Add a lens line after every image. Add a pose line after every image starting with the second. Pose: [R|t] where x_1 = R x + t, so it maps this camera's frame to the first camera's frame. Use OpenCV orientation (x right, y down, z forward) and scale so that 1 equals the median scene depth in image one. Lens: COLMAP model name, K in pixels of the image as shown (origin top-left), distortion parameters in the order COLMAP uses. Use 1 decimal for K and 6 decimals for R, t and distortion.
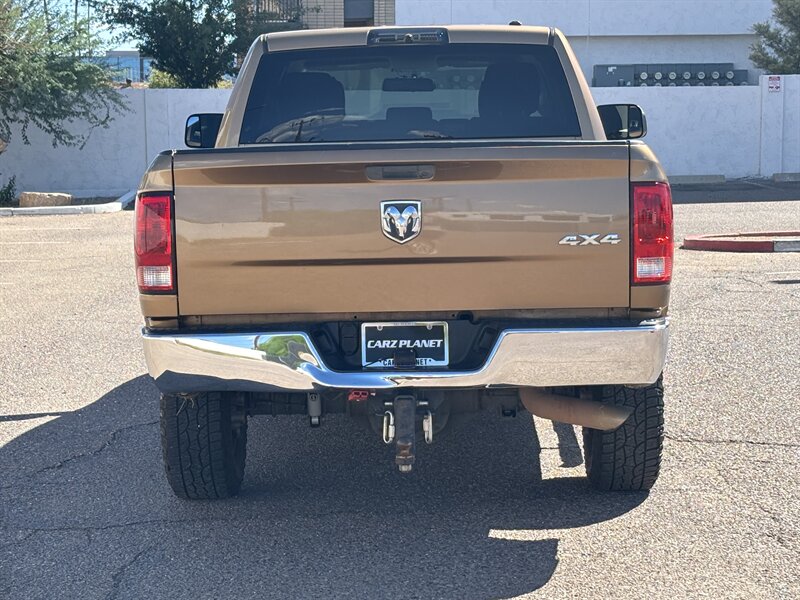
lens RADIAL K [[1817.3, 0, 400.0], [0, 1817.3, 300.0], [0, 0, 1]] dist [0.271410, -0.902124]
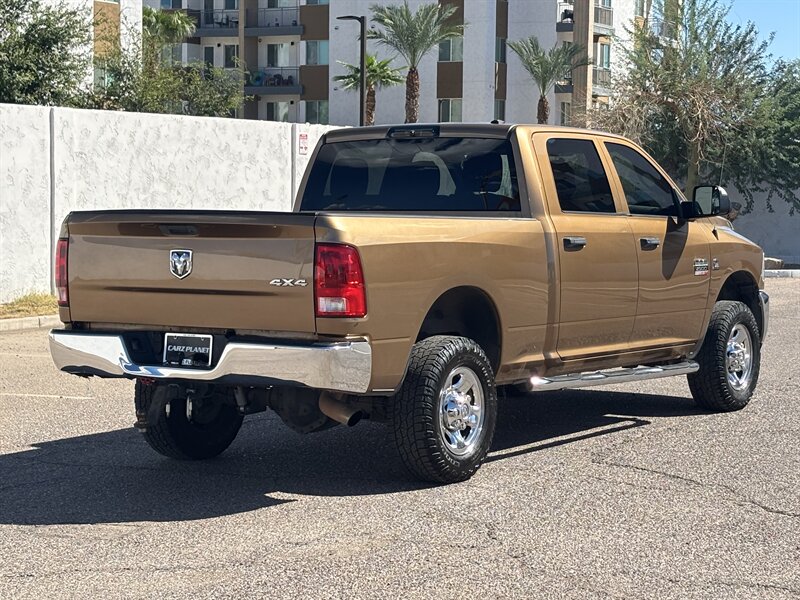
lens RADIAL K [[1817.3, 0, 400.0], [0, 1817.3, 300.0], [0, 0, 1]] dist [0.271410, -0.902124]
pose [[0.841544, 0.047011, -0.538139, 0.920622], [-0.066614, 0.997634, -0.017019, -0.001323], [0.536065, 0.050170, 0.842684, -0.128343]]
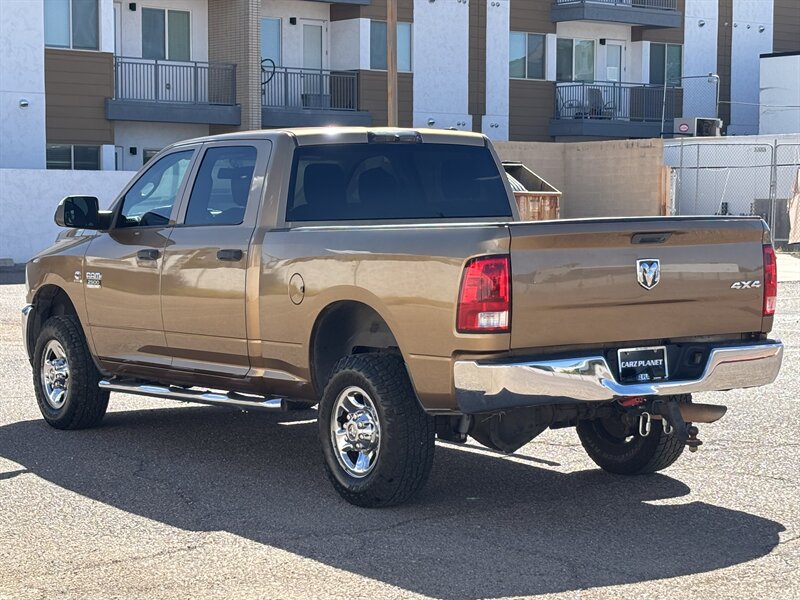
lens RADIAL K [[1817.3, 0, 400.0], [0, 1817.3, 300.0], [0, 0, 1]] dist [0.271410, -0.902124]
pose [[0.826961, -0.023180, 0.561781, -0.921149], [0.045942, 0.998595, -0.026424, 0.004343], [-0.560379, 0.047661, 0.826864, -0.036112]]
